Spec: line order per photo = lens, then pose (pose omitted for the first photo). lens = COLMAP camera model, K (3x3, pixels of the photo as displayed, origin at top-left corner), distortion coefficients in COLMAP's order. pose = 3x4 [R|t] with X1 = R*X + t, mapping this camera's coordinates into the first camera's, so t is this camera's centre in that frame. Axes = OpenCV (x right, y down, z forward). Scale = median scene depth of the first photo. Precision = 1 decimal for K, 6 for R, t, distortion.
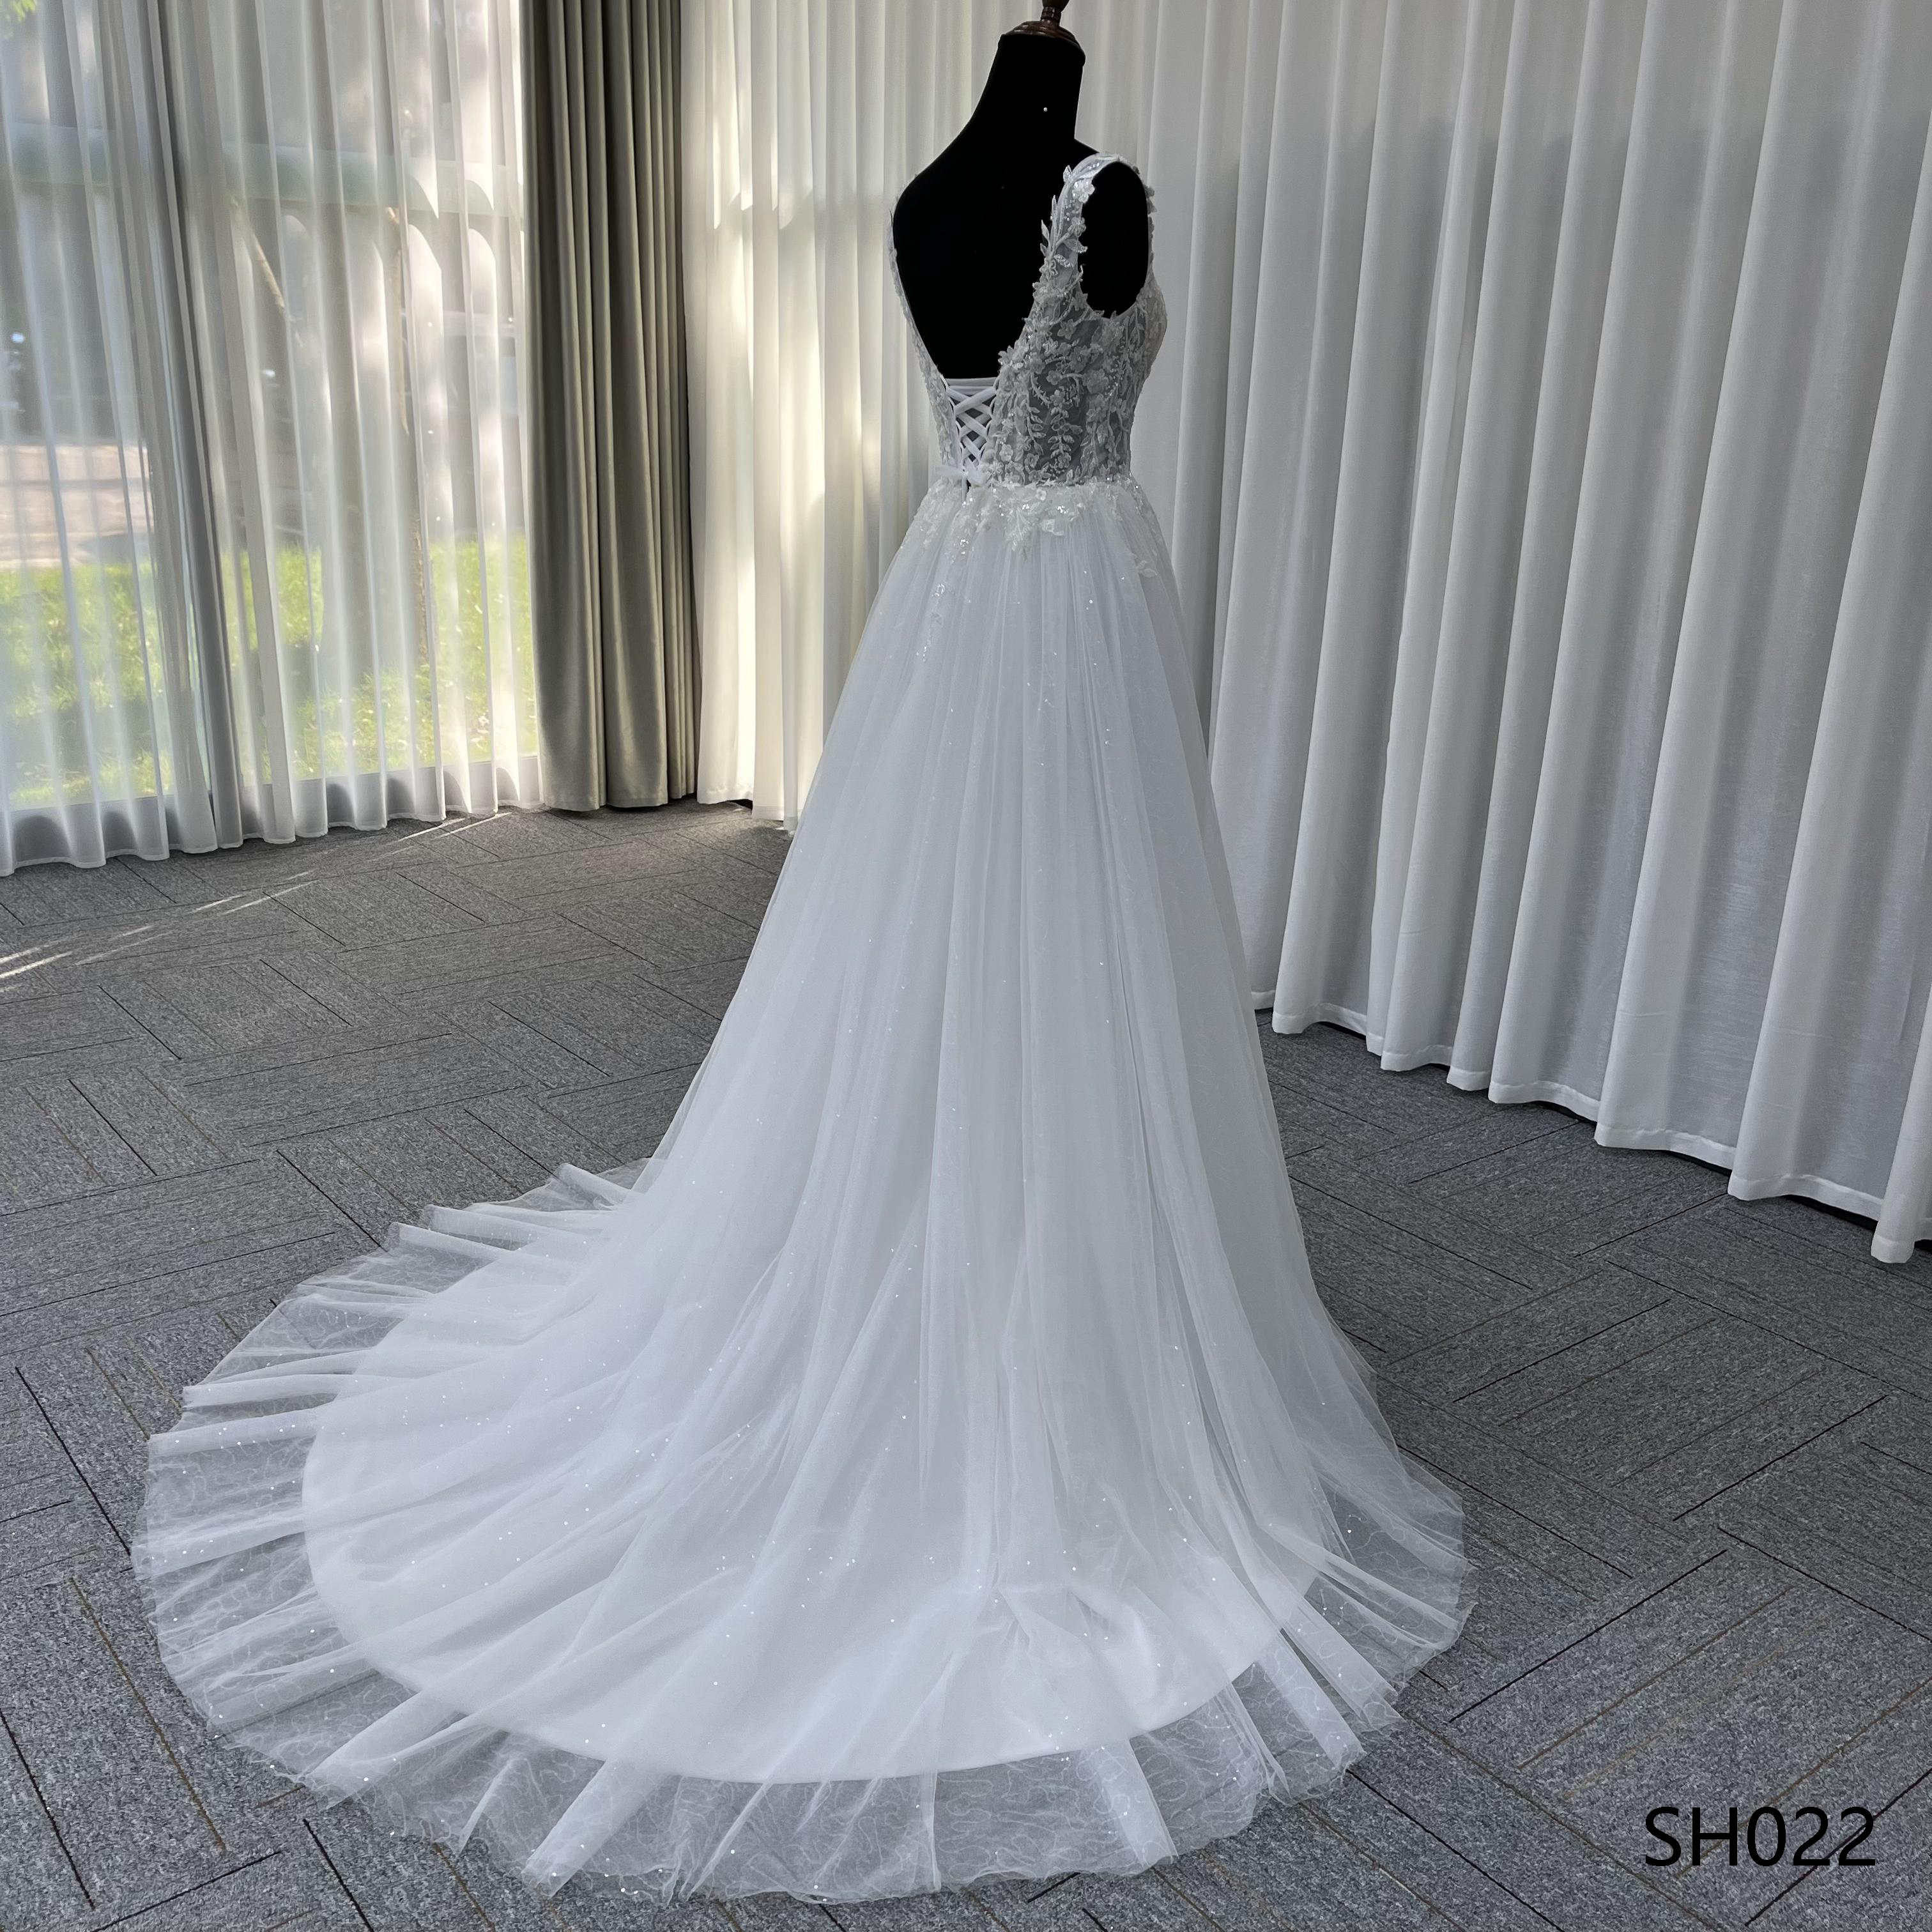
lens RADIAL K [[1904.2, 0, 966.0], [0, 1904.2, 966.0], [0, 0, 1]] dist [0.133128, -0.426397]
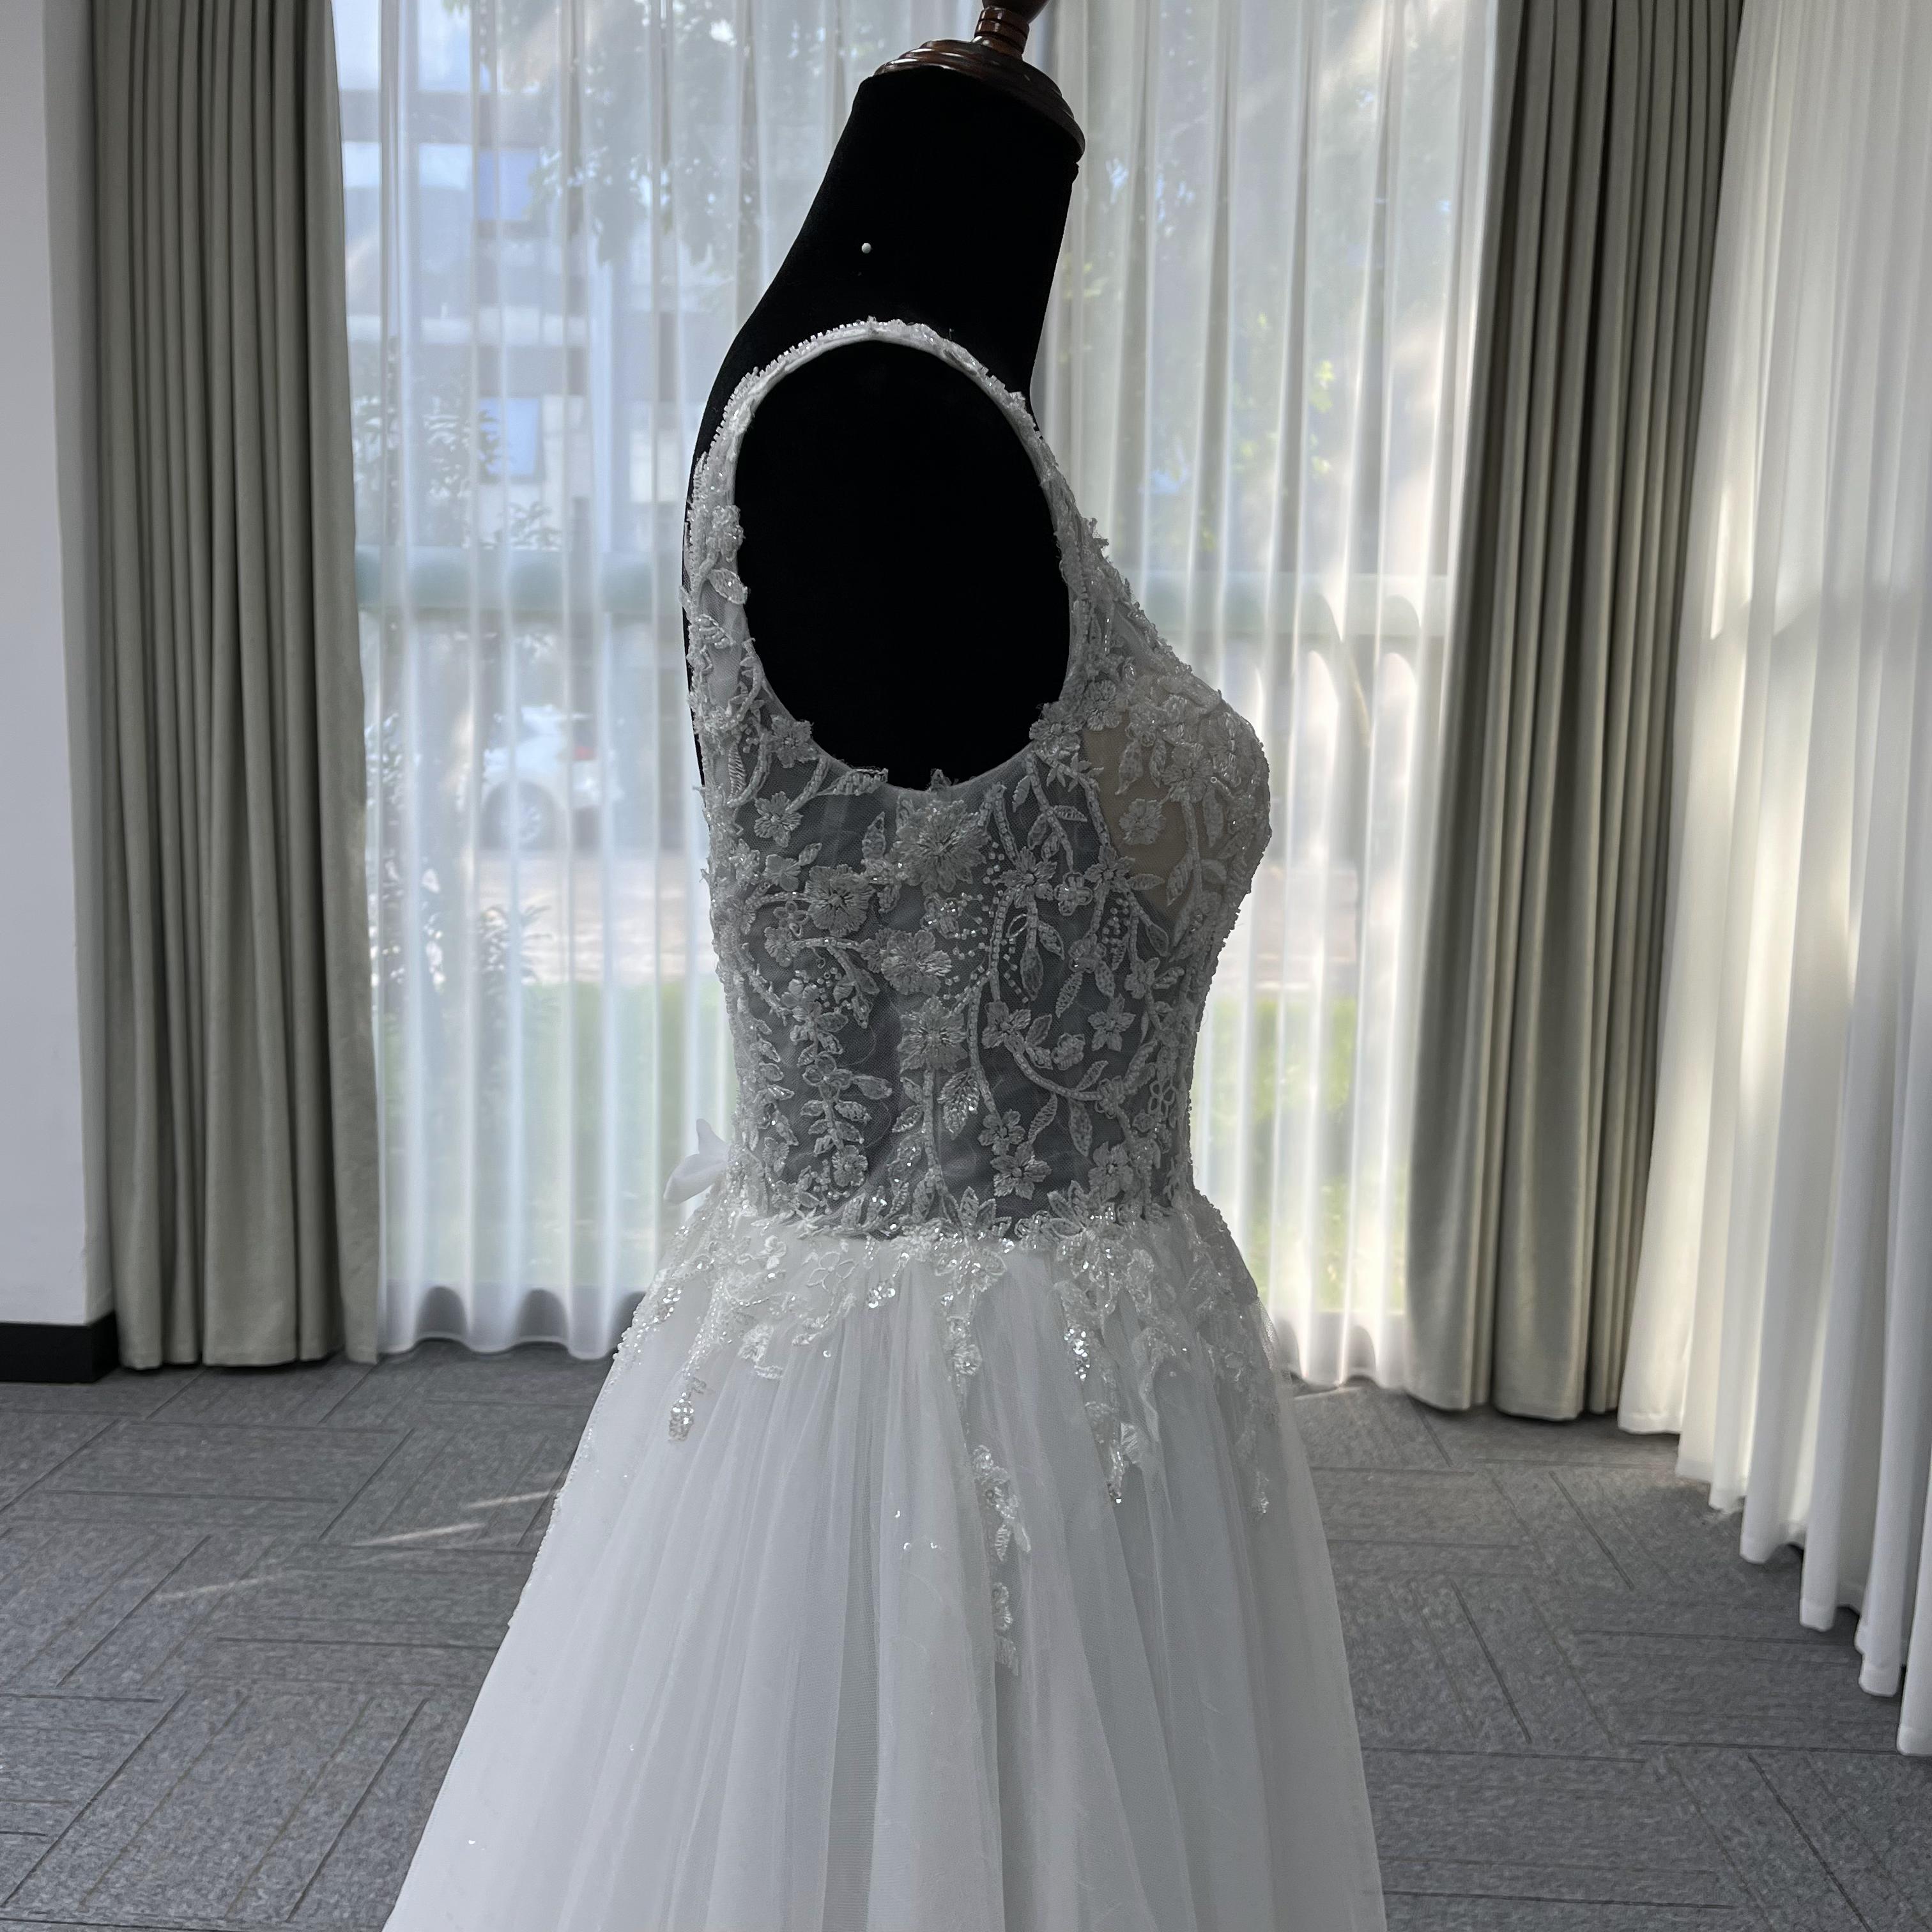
lens RADIAL K [[1977.4, 0, 952.2], [0, 1977.4, 997.1], [0, 0, 1]] dist [0.092578, -0.193176]
pose [[0.778941, 0.076421, -0.622424, 0.292510], [-0.200256, 0.970891, -0.131407, -0.250736], [0.594263, 0.227002, 0.771571, 0.725693]]
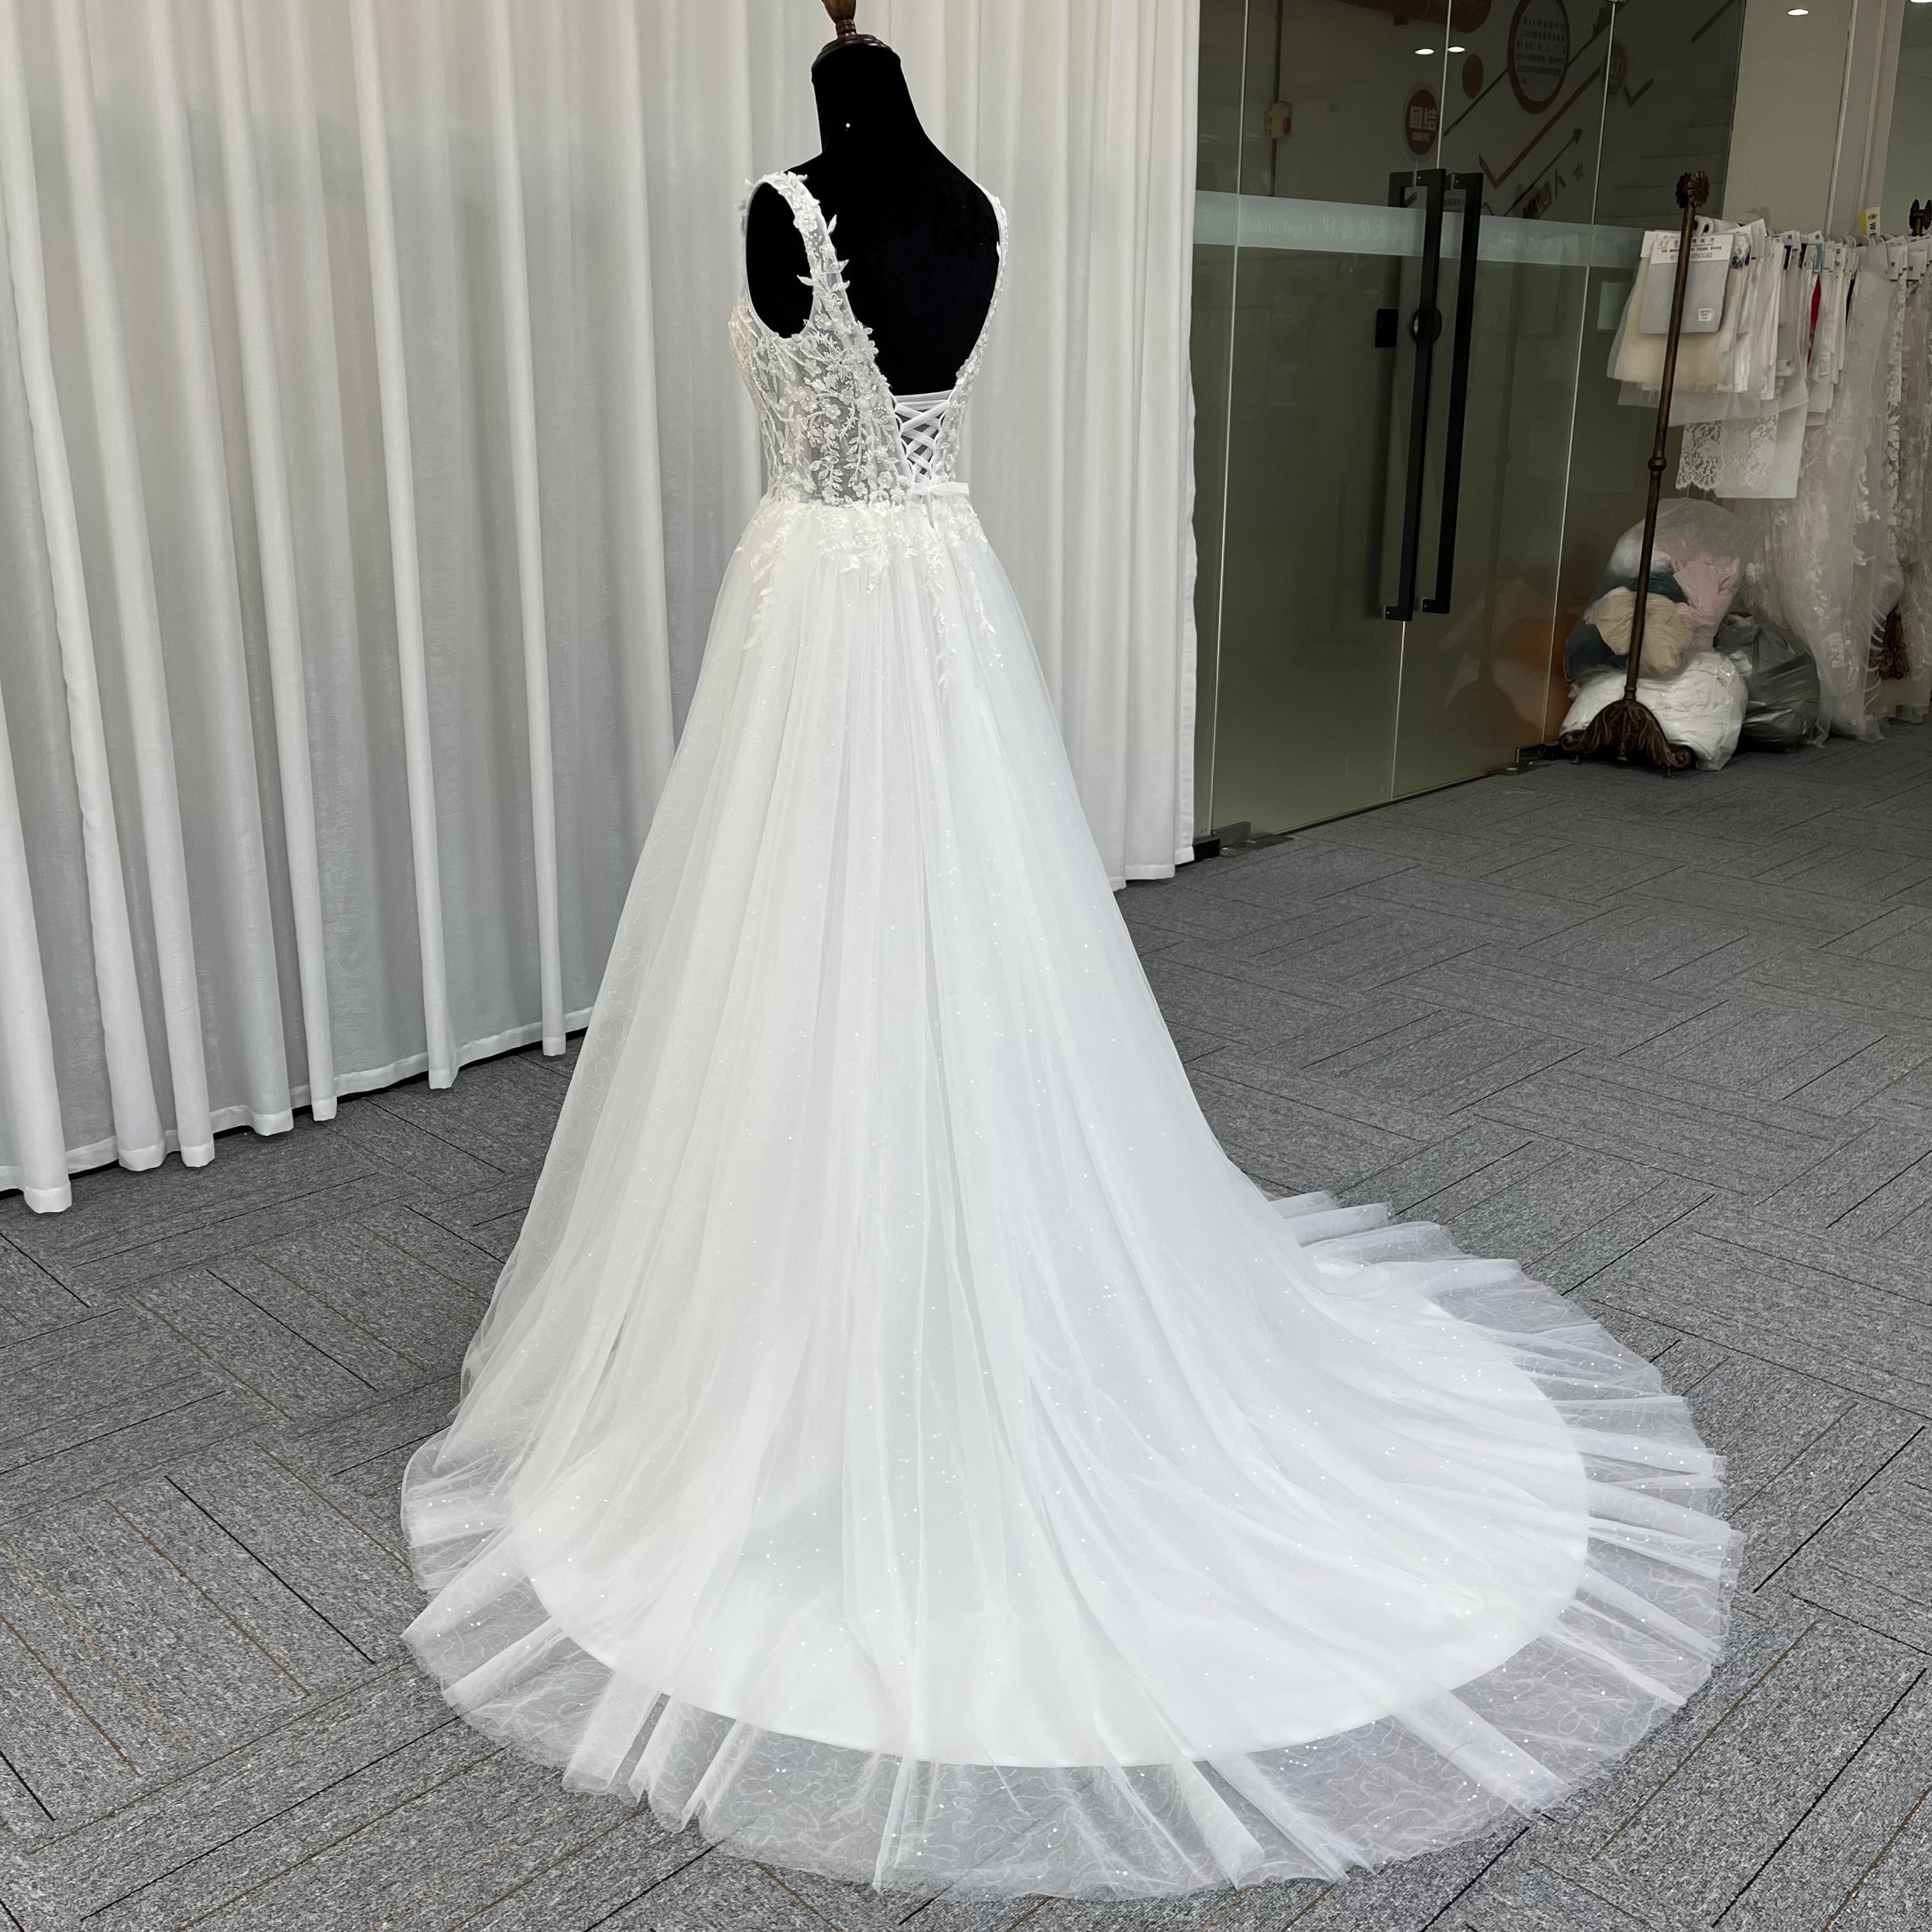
lens RADIAL K [[1941.4, 0, 975.5], [0, 1941.4, 1005.2], [0, 0, 1]] dist [0.022515, -0.034843]
pose [[-0.089309, -0.356818, 0.929895, -1.063490], [0.306085, 0.878614, 0.366537, -0.392161], [-0.947806, 0.317362, 0.030748, 1.052932]]
